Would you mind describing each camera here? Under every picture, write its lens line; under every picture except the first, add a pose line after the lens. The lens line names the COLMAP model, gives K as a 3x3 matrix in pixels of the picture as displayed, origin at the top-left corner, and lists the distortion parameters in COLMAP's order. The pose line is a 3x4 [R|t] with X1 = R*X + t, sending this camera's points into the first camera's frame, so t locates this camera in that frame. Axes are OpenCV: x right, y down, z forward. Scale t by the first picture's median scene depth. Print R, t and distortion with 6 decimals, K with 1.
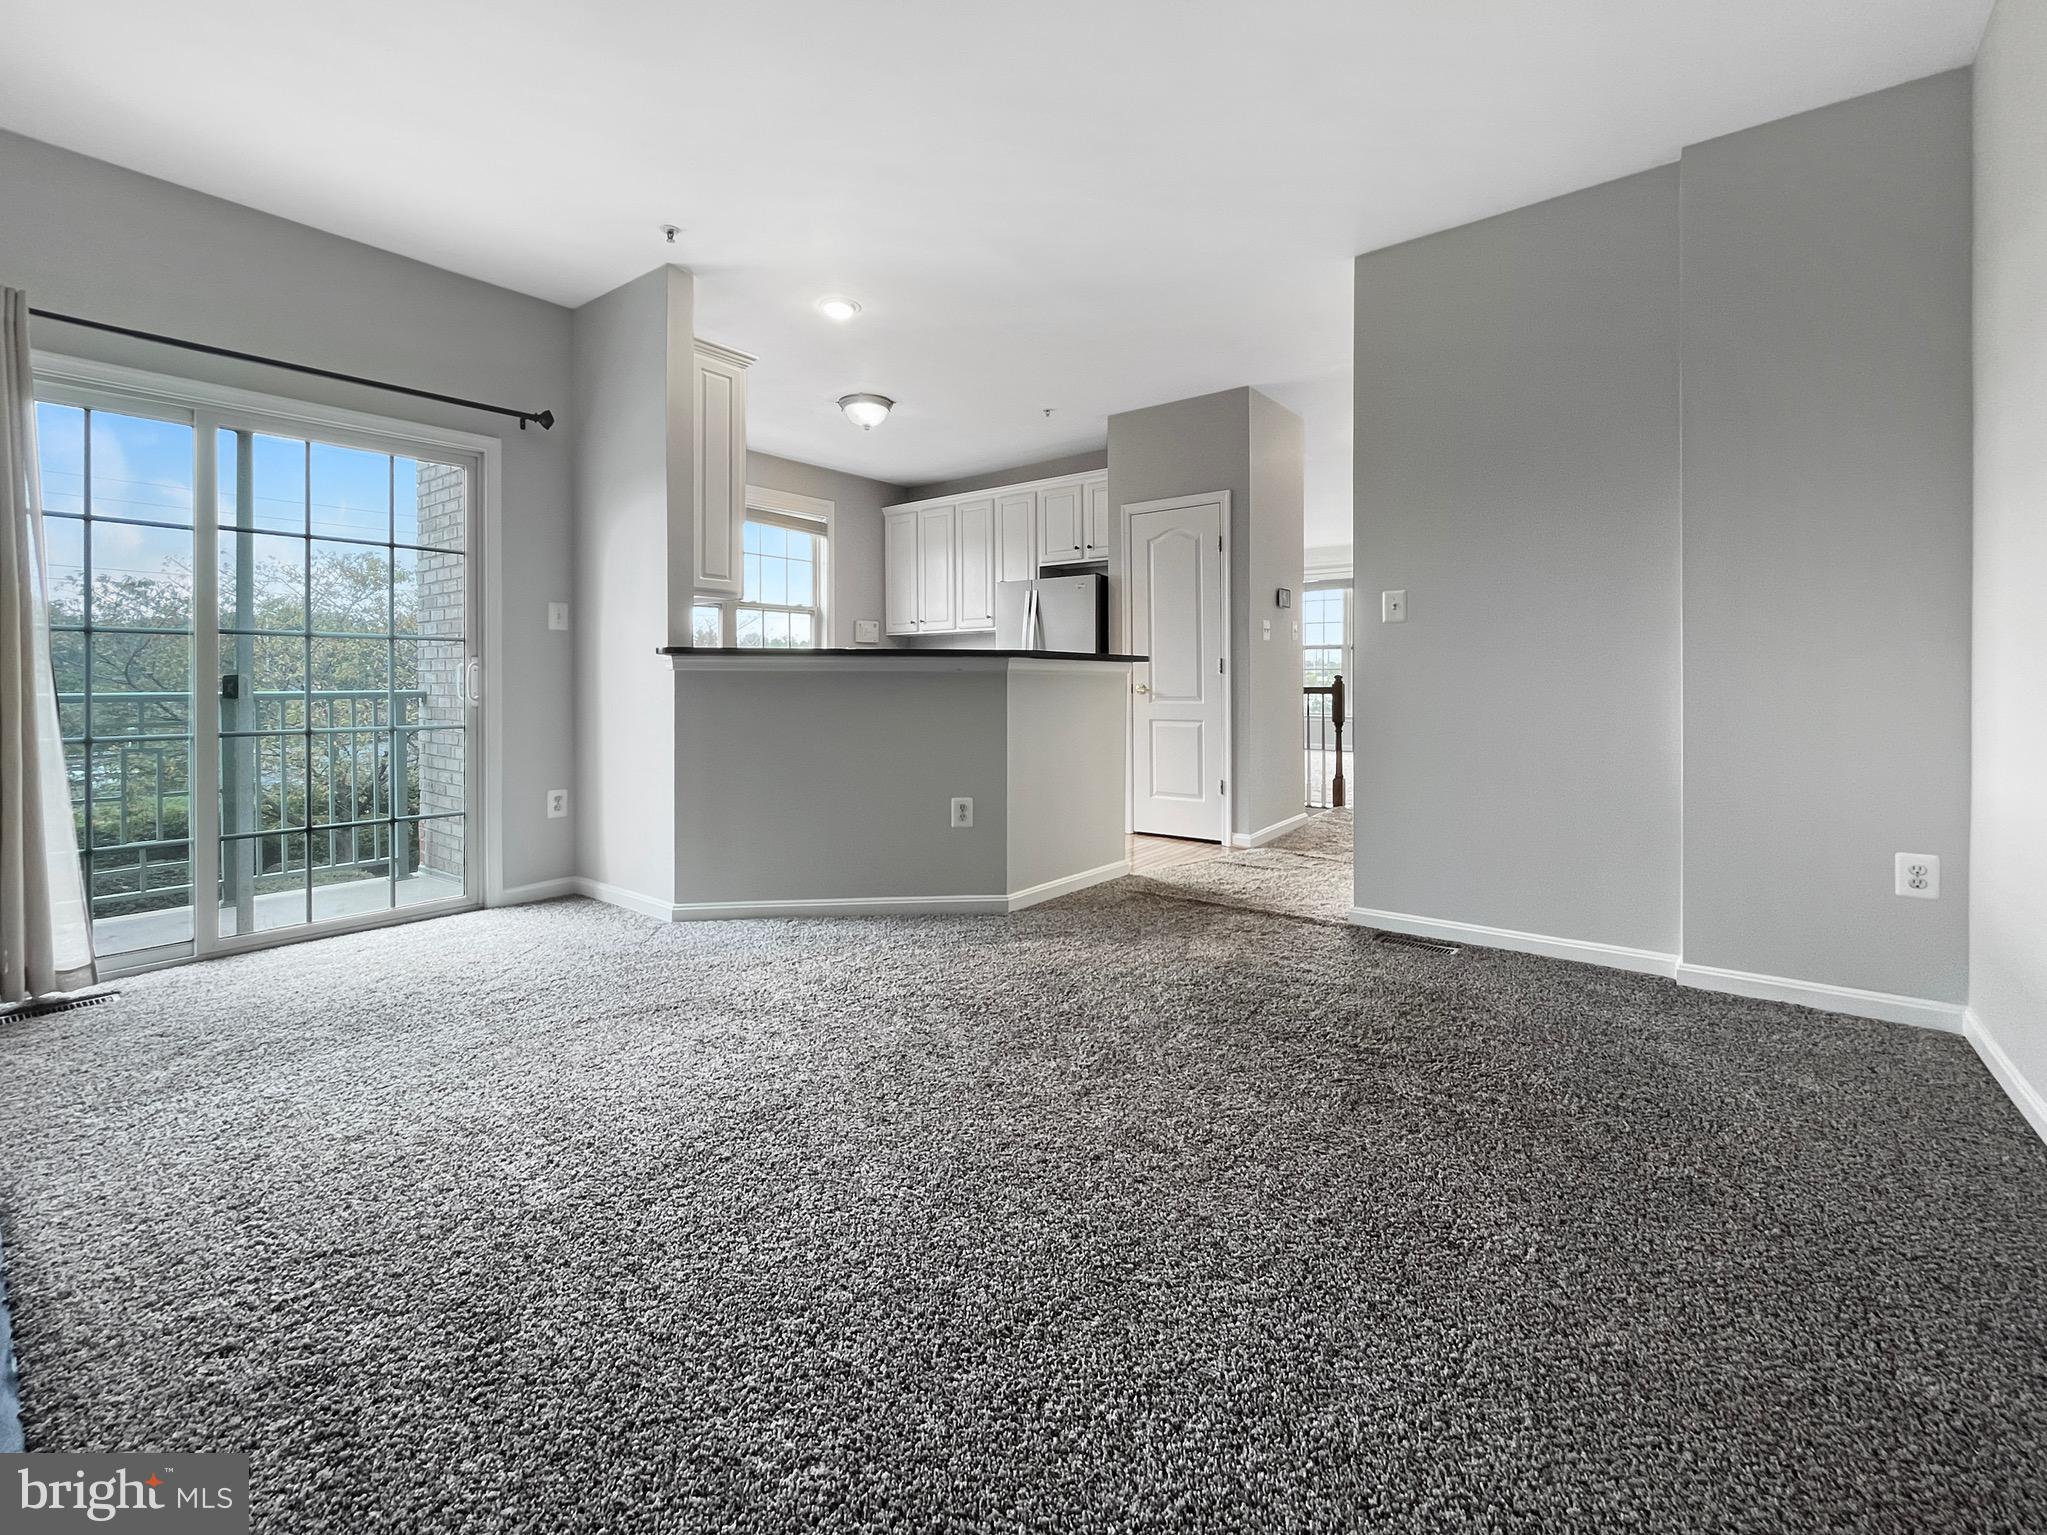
lens RADIAL K [[895.2, 0, 1003.1], [0, 895.2, 682.5], [0, 0, 1]] dist [-0.000599, 0.000201]
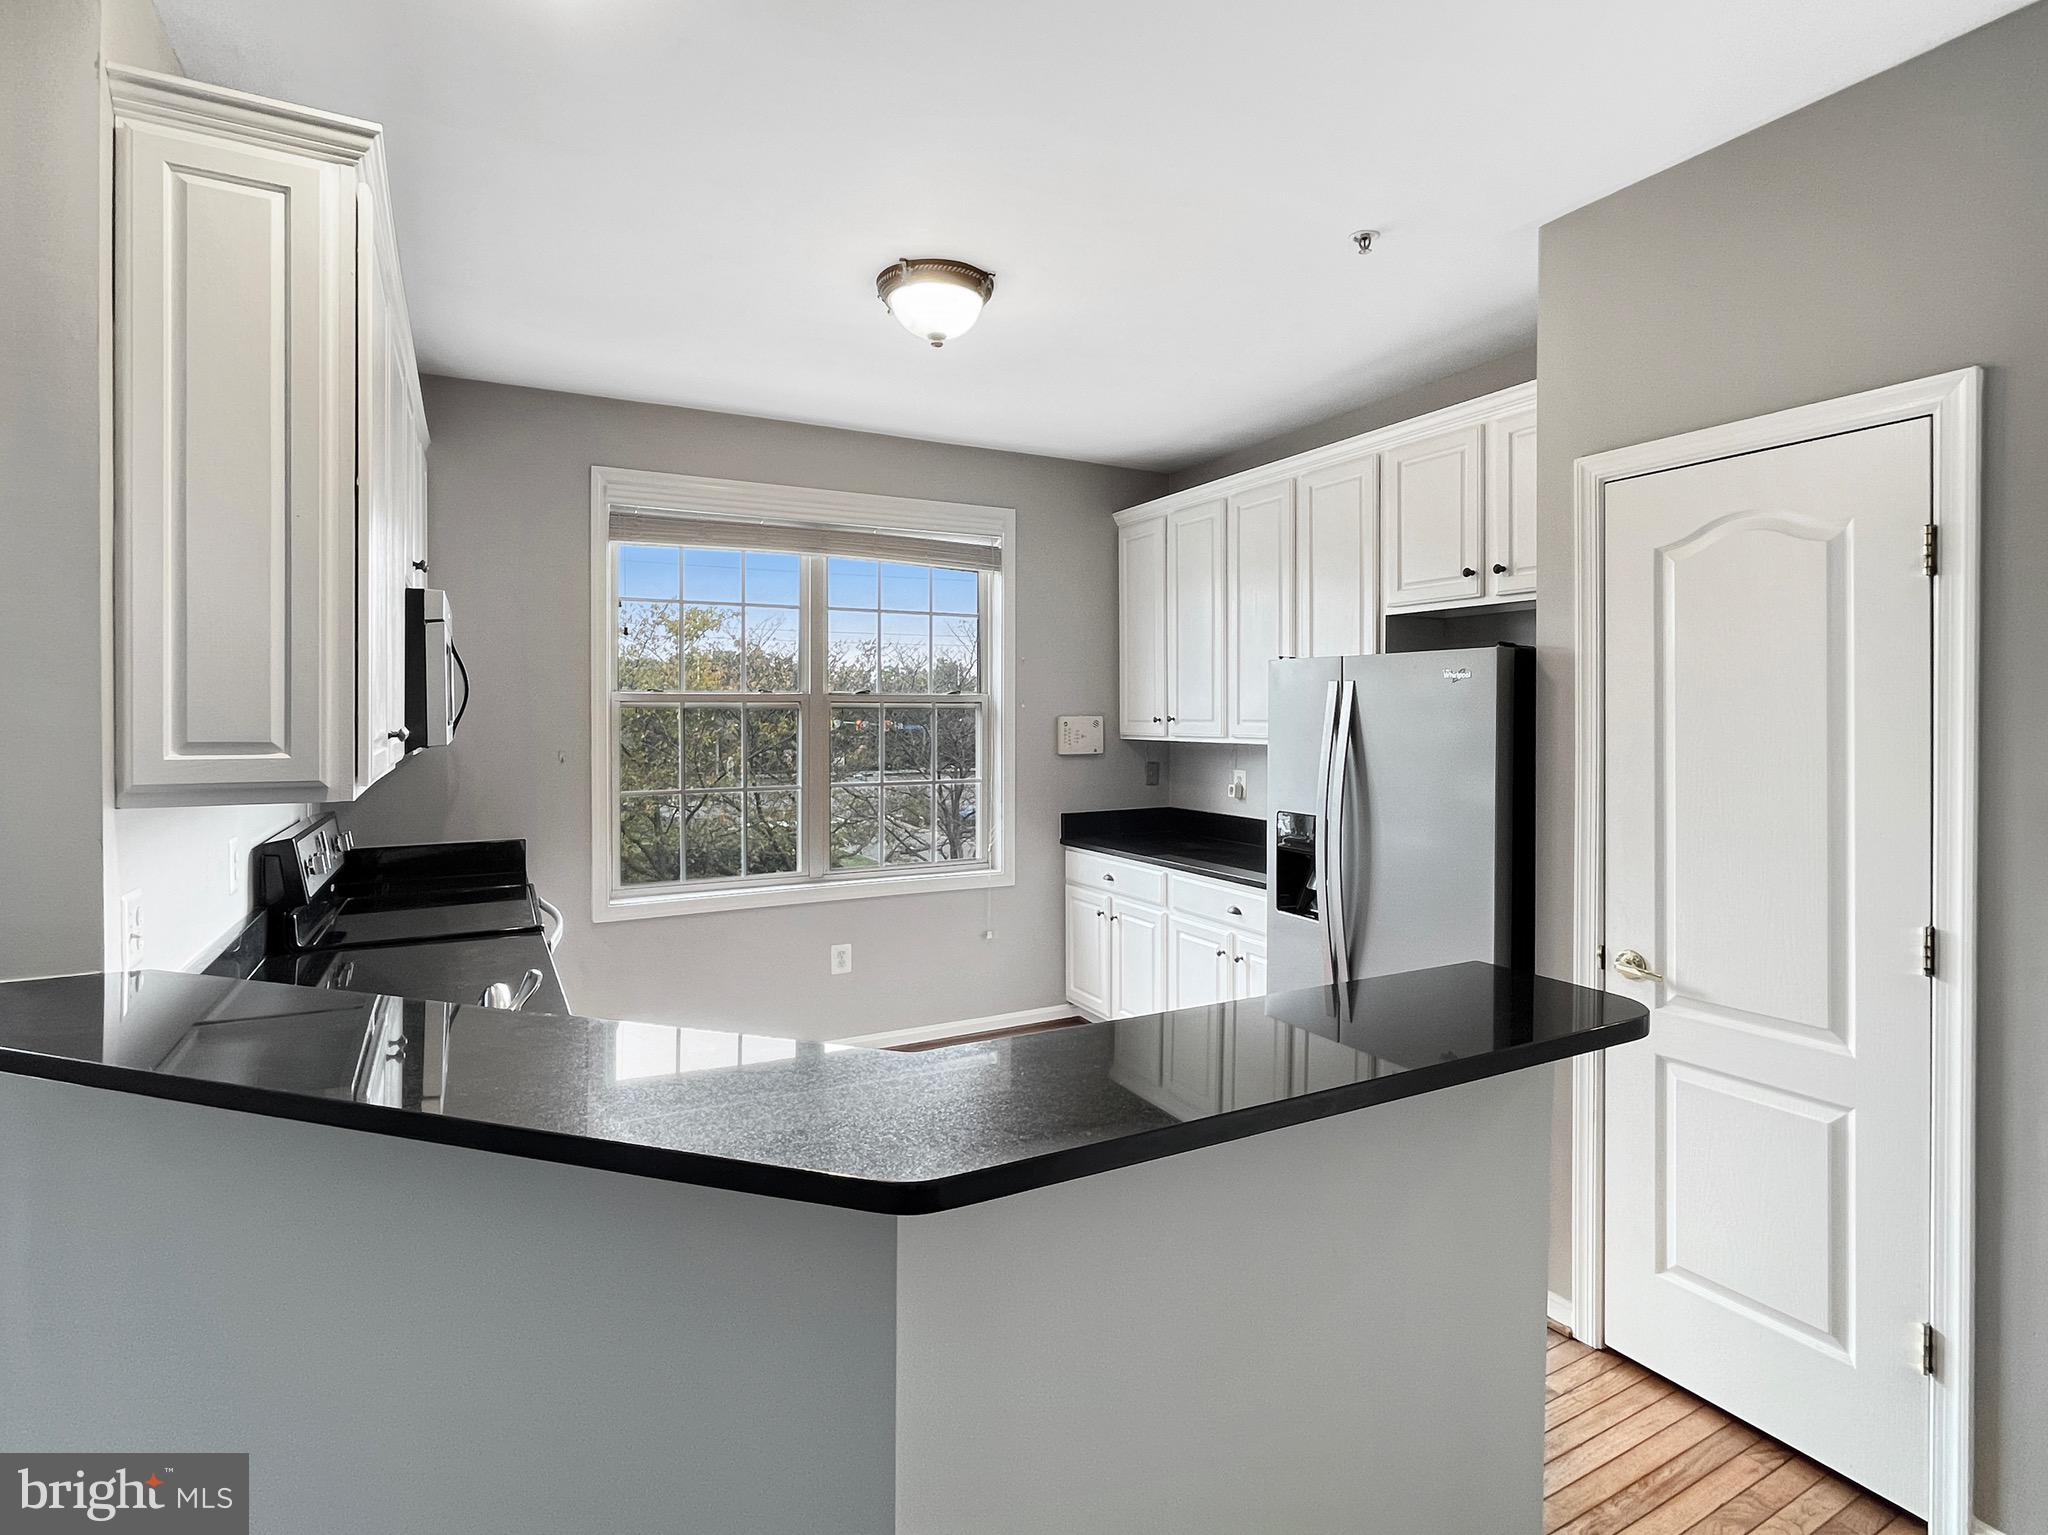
lens RADIAL K [[1018.1, 0, 1017.8], [0, 1018.1, 719.3], [0, 0, 1]] dist [-0.003864, -0.000687]
pose [[0.917535, 0.004152, -0.397632, 0.084575], [-0.002780, 0.999988, 0.004027, -0.086617], [0.397644, -0.002590, 0.917536, 0.495550]]
